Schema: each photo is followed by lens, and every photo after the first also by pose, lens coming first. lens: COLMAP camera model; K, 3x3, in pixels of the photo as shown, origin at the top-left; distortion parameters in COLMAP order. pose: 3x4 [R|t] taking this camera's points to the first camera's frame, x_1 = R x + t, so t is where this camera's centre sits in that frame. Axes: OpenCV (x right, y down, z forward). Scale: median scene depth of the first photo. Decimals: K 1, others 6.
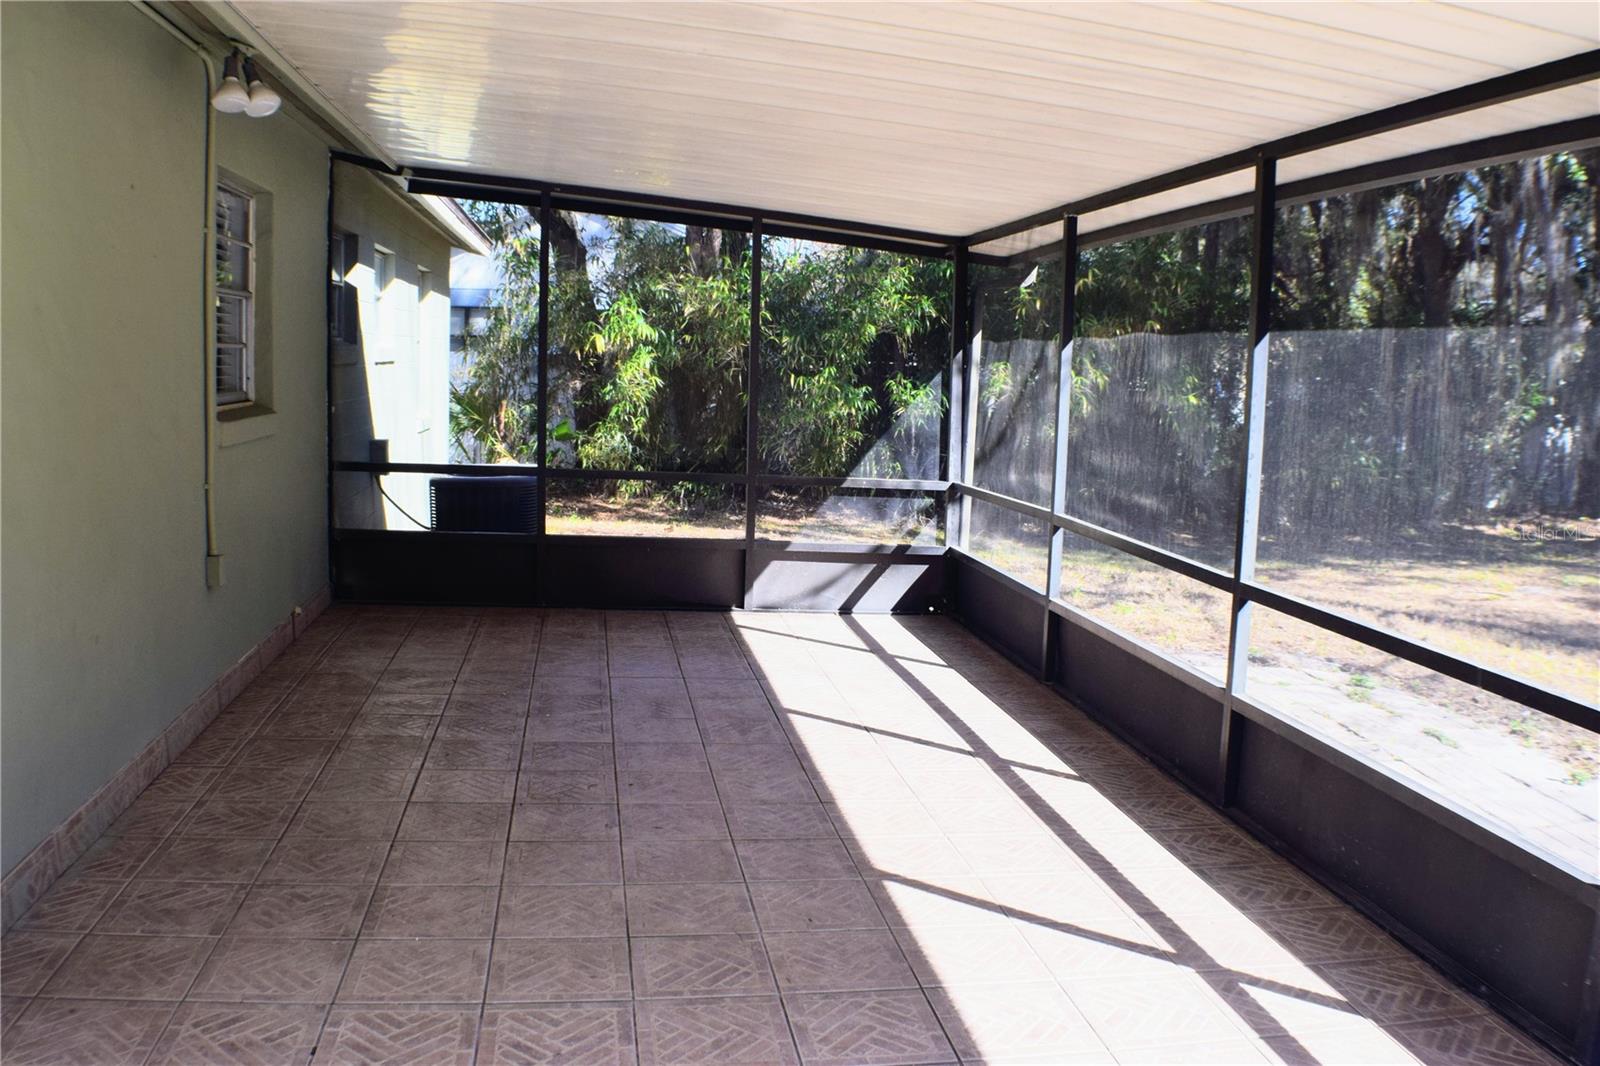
lens RADIAL K [[1633.8, 0, 800.0], [0, 1633.8, 533.0], [0, 0, 1]] dist [-0.002340, -0.000966]
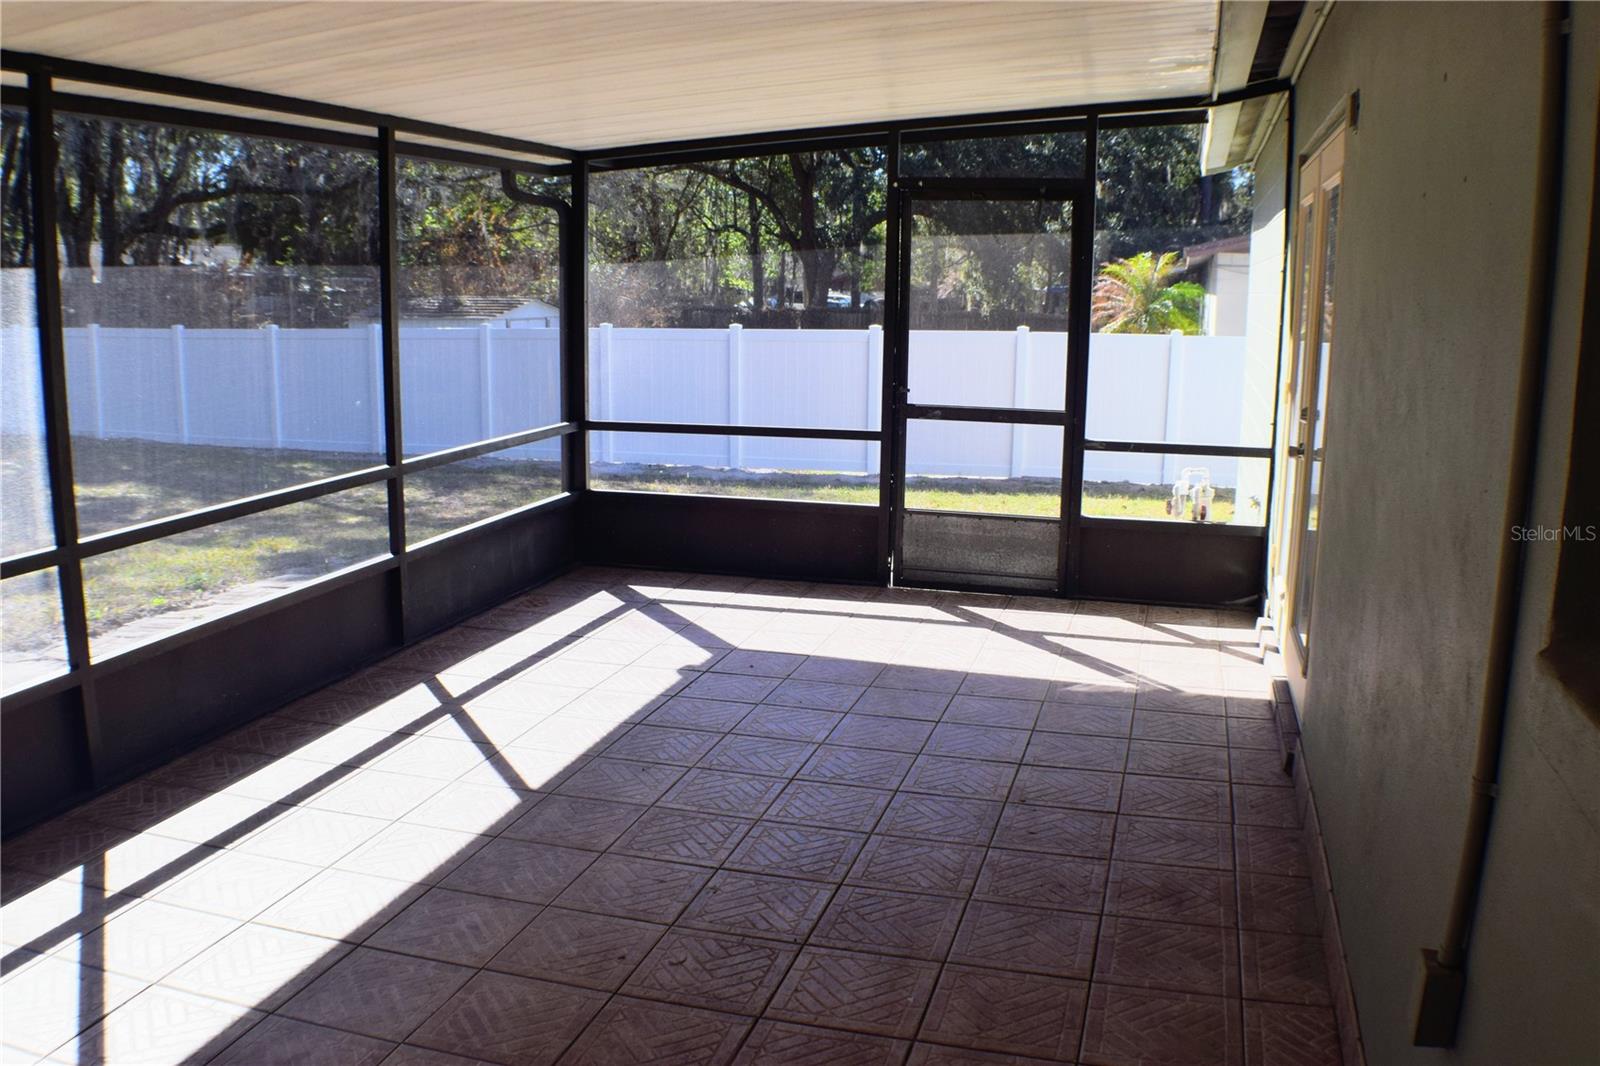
lens RADIAL K [[1633.8, 0, 800.0], [0, 1633.8, 533.0], [0, 0, 1]] dist [-0.002340, -0.000966]
pose [[-0.930123, -0.079537, 0.358532, -0.449251], [0.020704, 0.963356, 0.267424, -0.219660], [-0.366665, 0.256160, -0.894393, 1.716506]]
